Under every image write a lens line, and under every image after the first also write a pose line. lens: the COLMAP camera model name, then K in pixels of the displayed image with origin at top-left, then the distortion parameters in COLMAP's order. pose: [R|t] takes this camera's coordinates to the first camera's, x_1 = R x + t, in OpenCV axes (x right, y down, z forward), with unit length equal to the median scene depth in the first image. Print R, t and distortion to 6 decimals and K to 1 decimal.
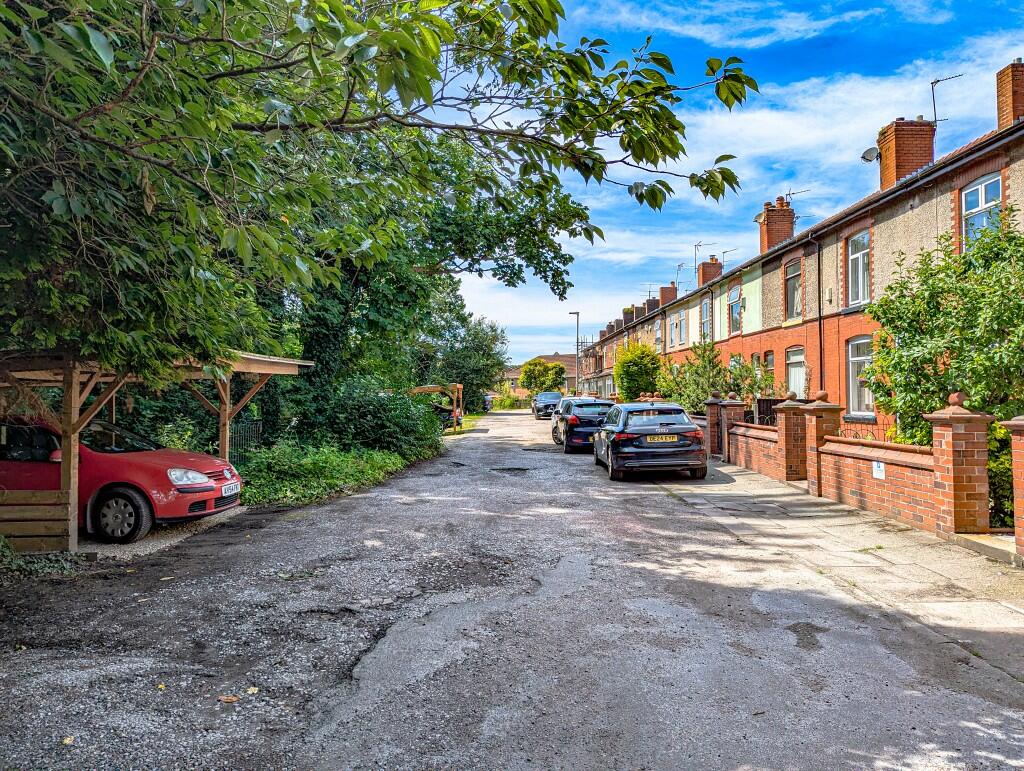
lens RADIAL K [[723.0, 0, 511.5], [0, 723.0, 384.4], [0, 0, 1]] dist [0.046317, -0.036383]
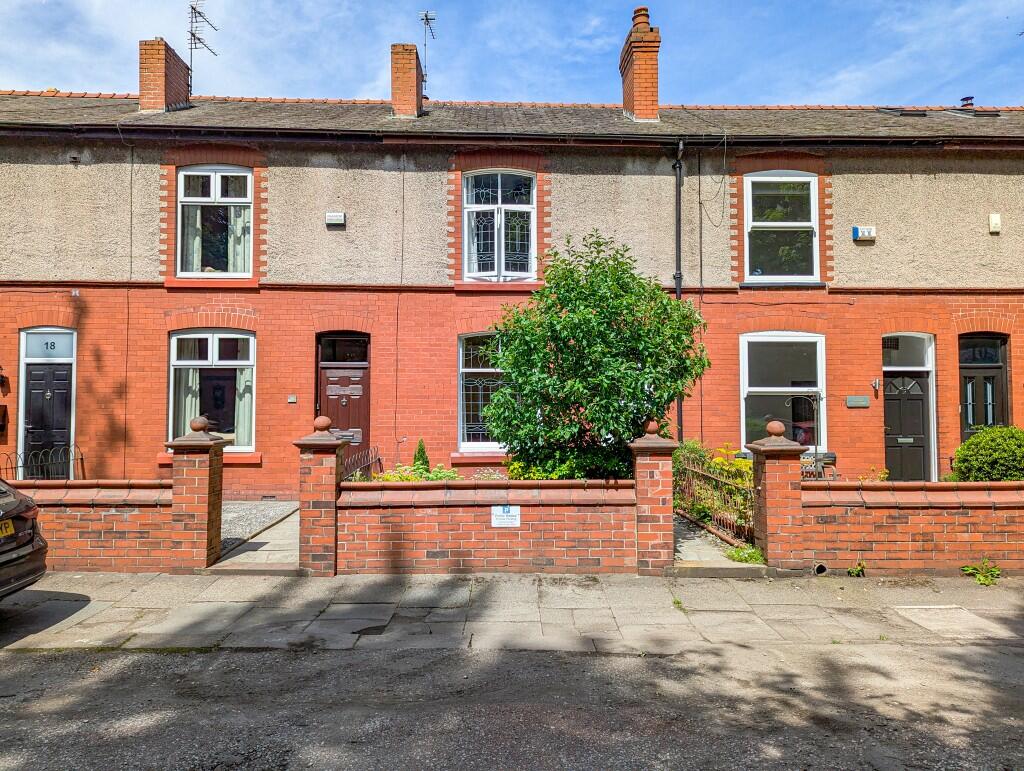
lens RADIAL K [[723.0, 0, 488.5], [0, 723.0, 381.4], [0, 0, 1]] dist [0.046317, -0.036383]
pose [[-0.008816, 0.044977, 0.998949, -0.188211], [-0.015051, 0.998869, -0.045106, 0.003444], [-0.999848, -0.015433, -0.008129, 0.647862]]
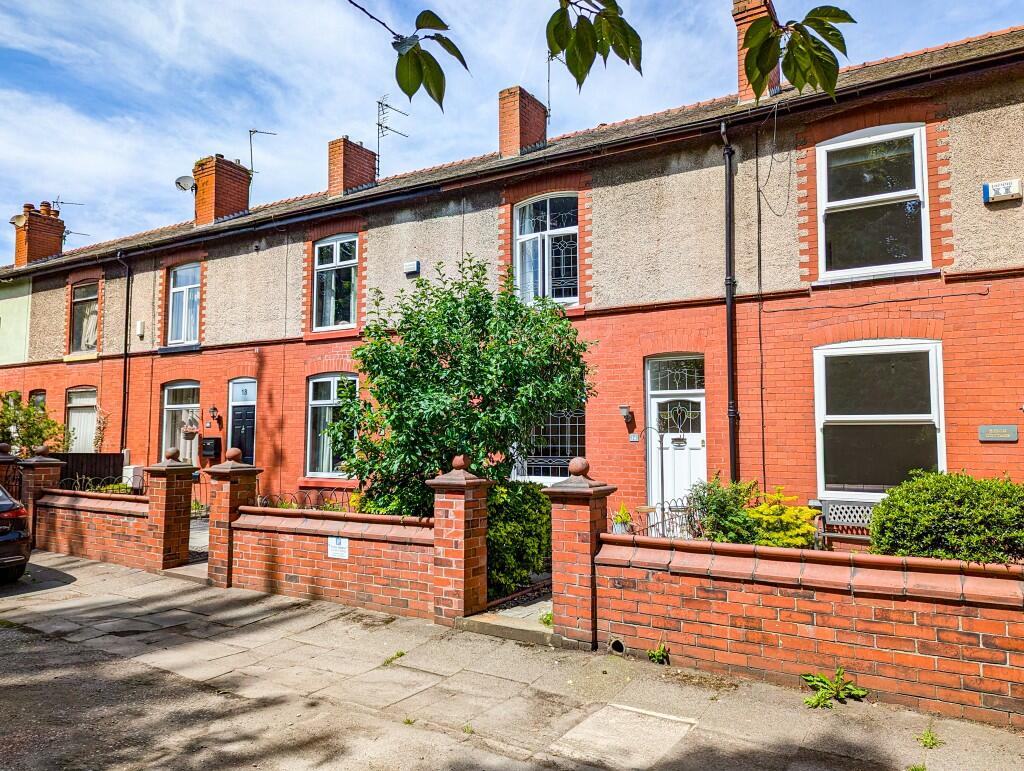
lens RADIAL K [[723.0, 0, 510.7], [0, 723.0, 387.2], [0, 0, 1]] dist [0.046317, -0.036383]
pose [[0.534914, 0.070198, 0.841985, -0.058284], [-0.019440, 0.997301, -0.070796, -0.005135], [-0.844683, 0.021502, 0.534835, 0.249557]]
